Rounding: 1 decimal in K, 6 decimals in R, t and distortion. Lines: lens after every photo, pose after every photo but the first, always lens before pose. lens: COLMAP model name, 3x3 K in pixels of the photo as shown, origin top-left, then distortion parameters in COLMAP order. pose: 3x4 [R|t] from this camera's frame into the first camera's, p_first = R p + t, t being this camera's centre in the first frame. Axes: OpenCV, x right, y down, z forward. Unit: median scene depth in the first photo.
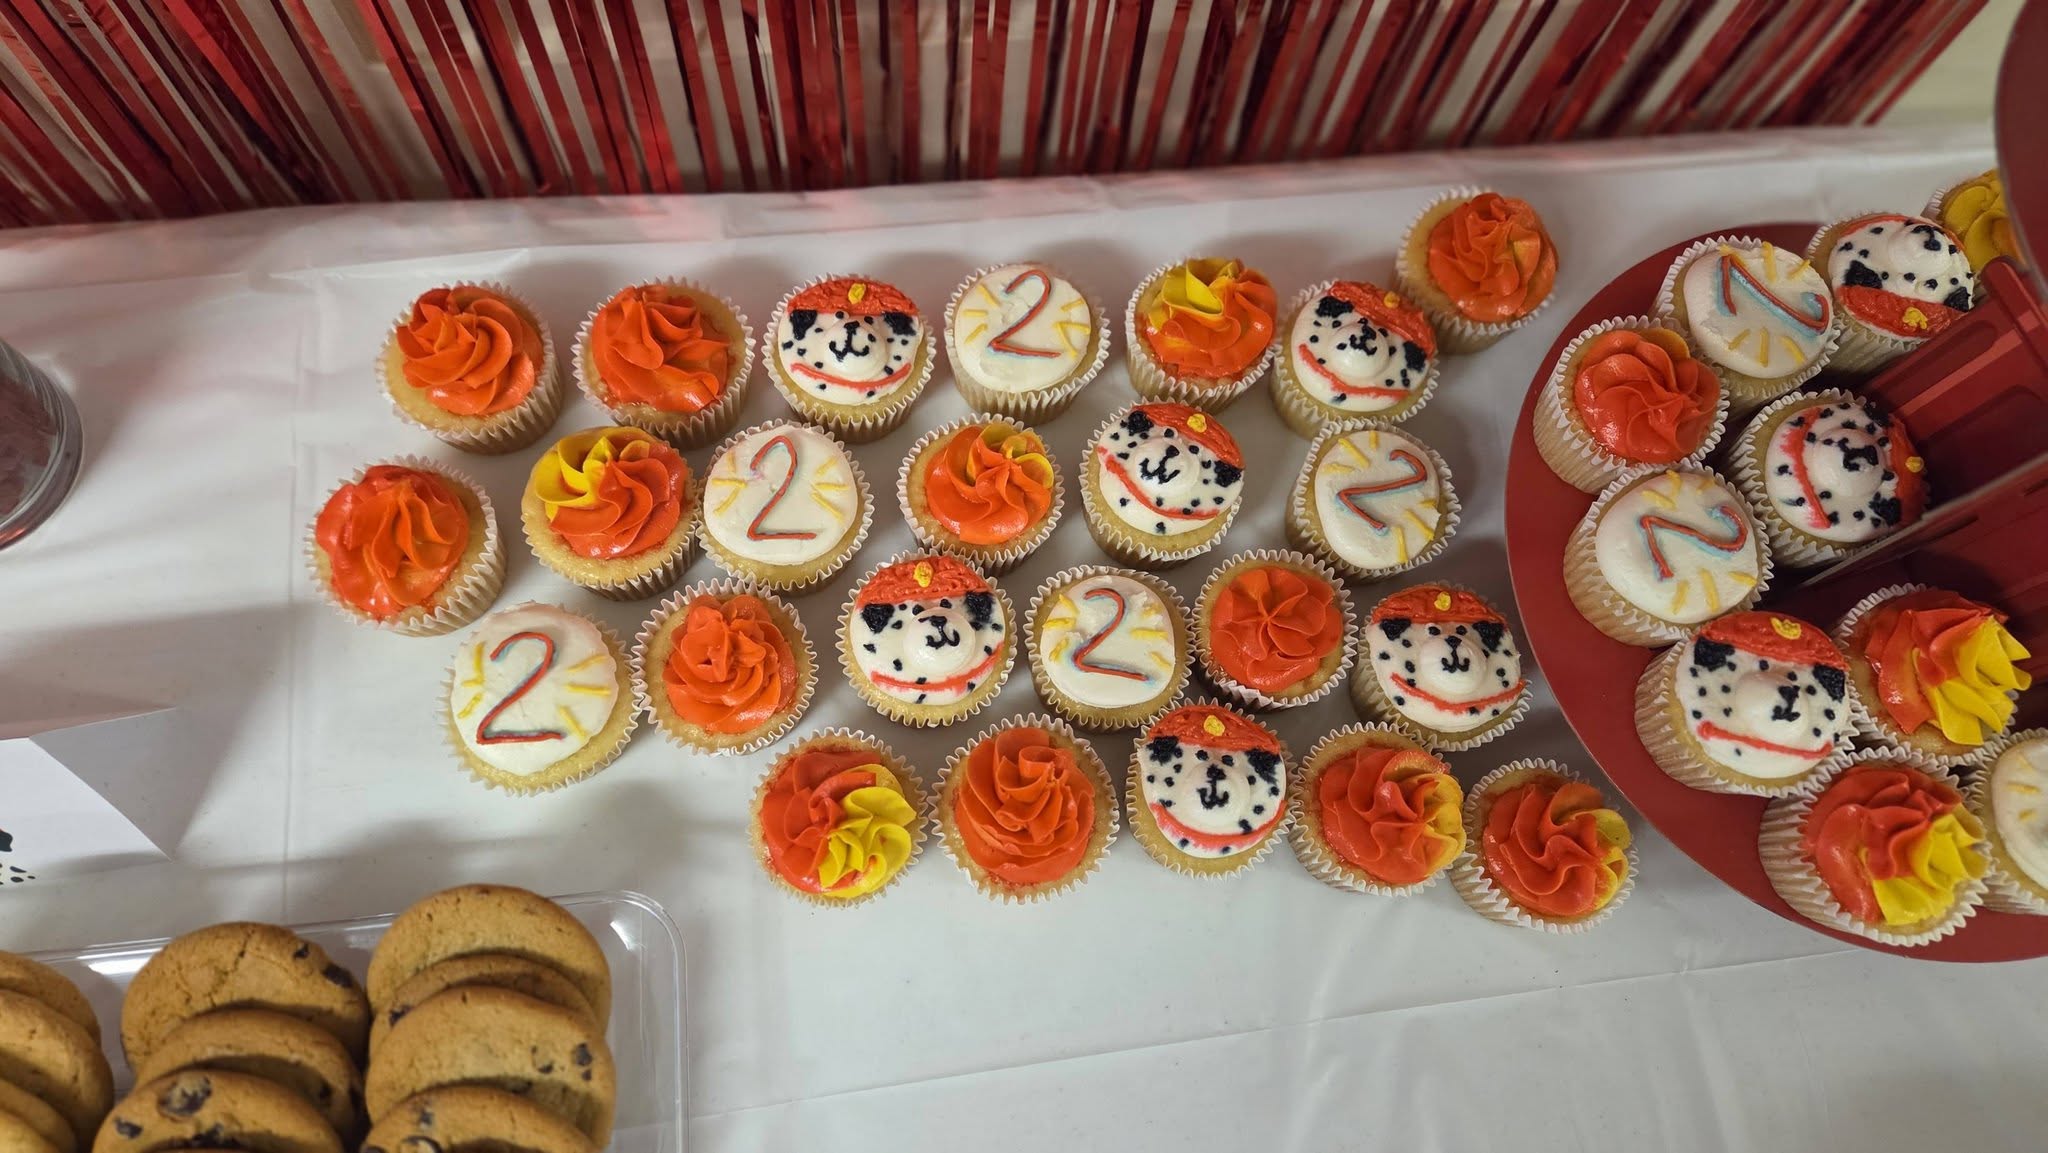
lens RADIAL K [[1365.0, 0, 1065.0], [0, 1365.0, 581.8], [0, 0, 1]] dist [0.034611, -0.001590]
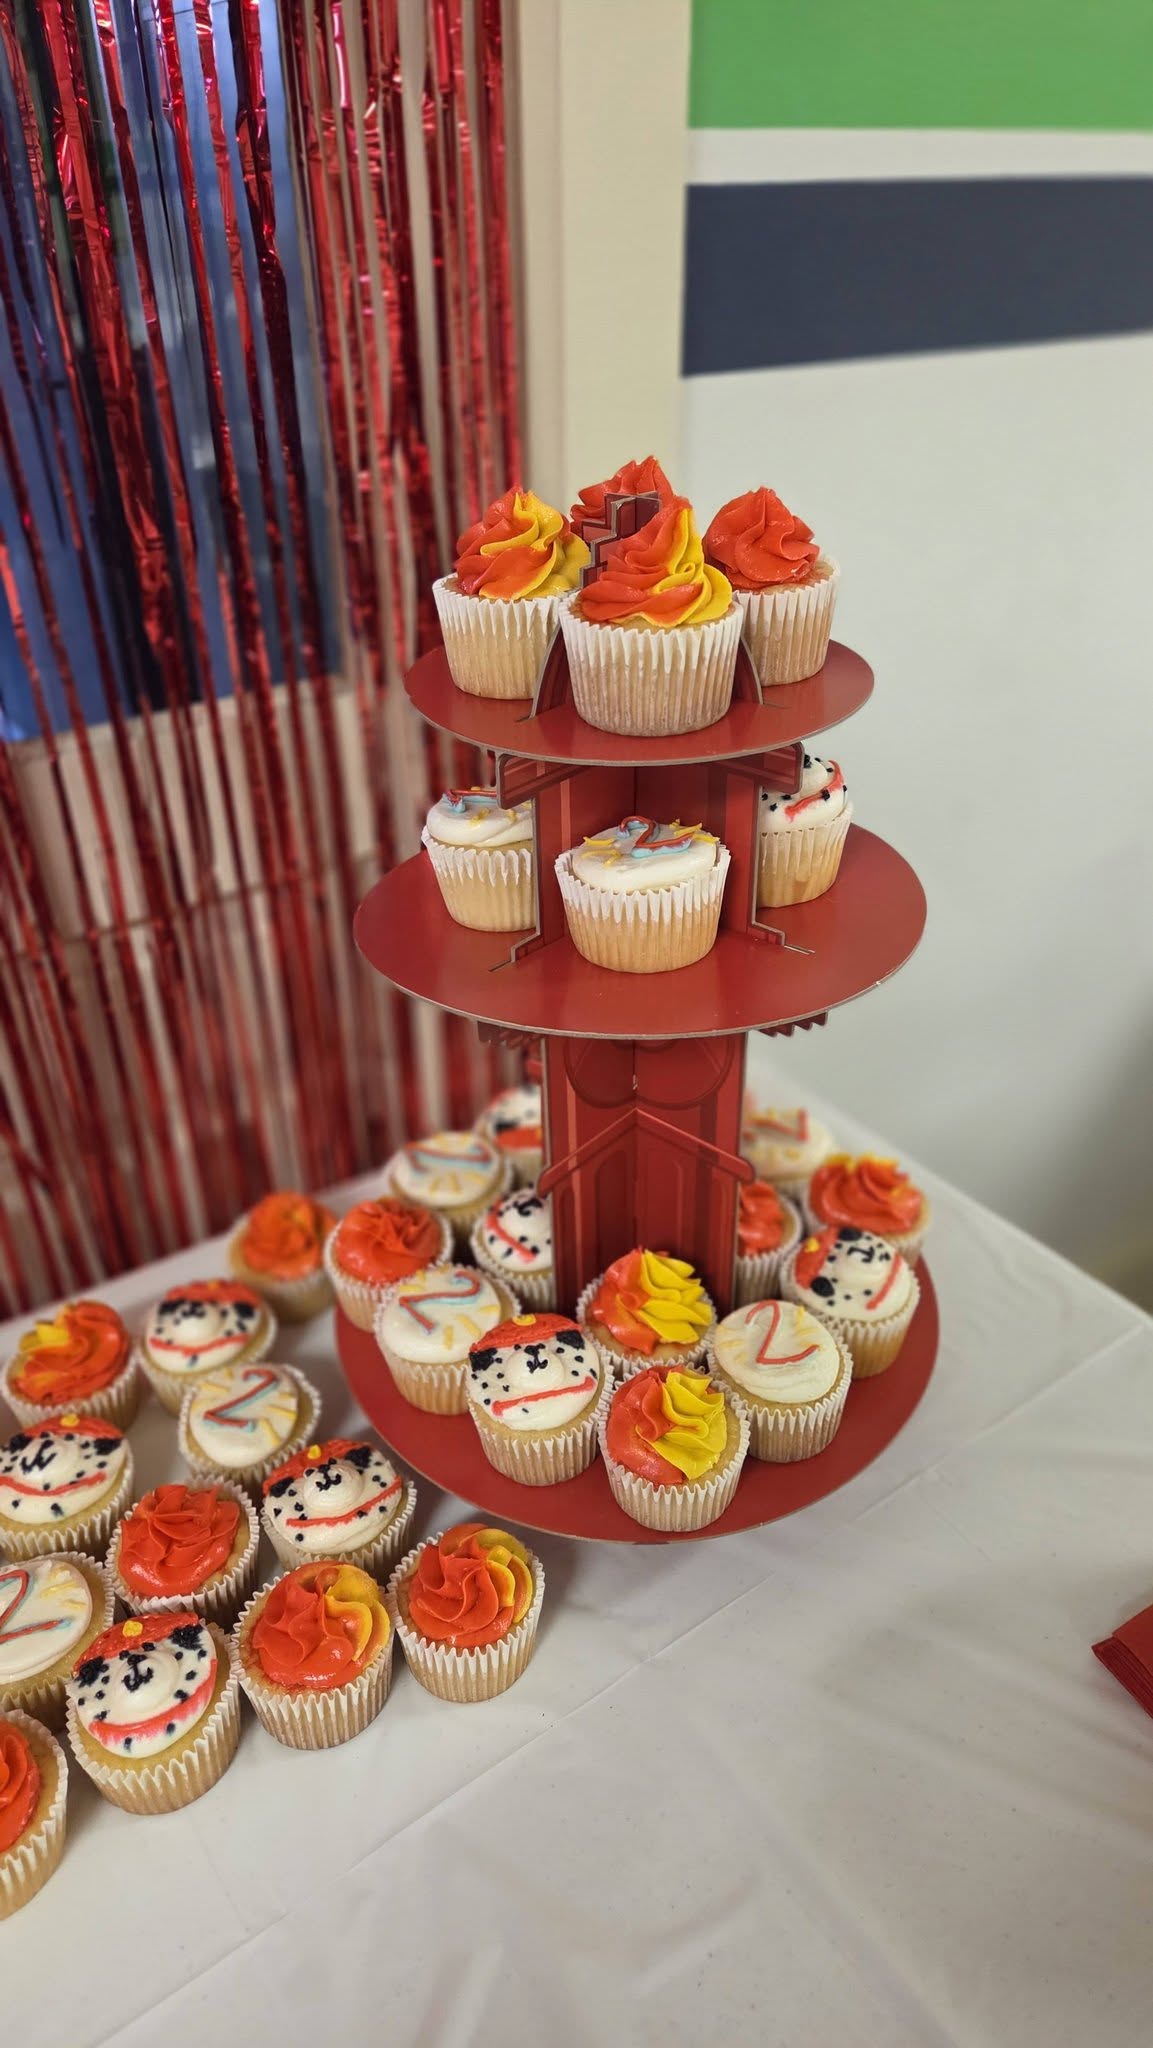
lens RADIAL K [[1365.0, 0, 615.5], [0, 1365.0, 1022.1], [0, 0, 1]] dist [0.034611, -0.001590]
pose [[0.877035, -0.323351, 0.355323, 0.210018], [0.474702, 0.697091, -0.537329, 0.535521], [-0.073947, 0.639929, 0.764868, -0.175507]]
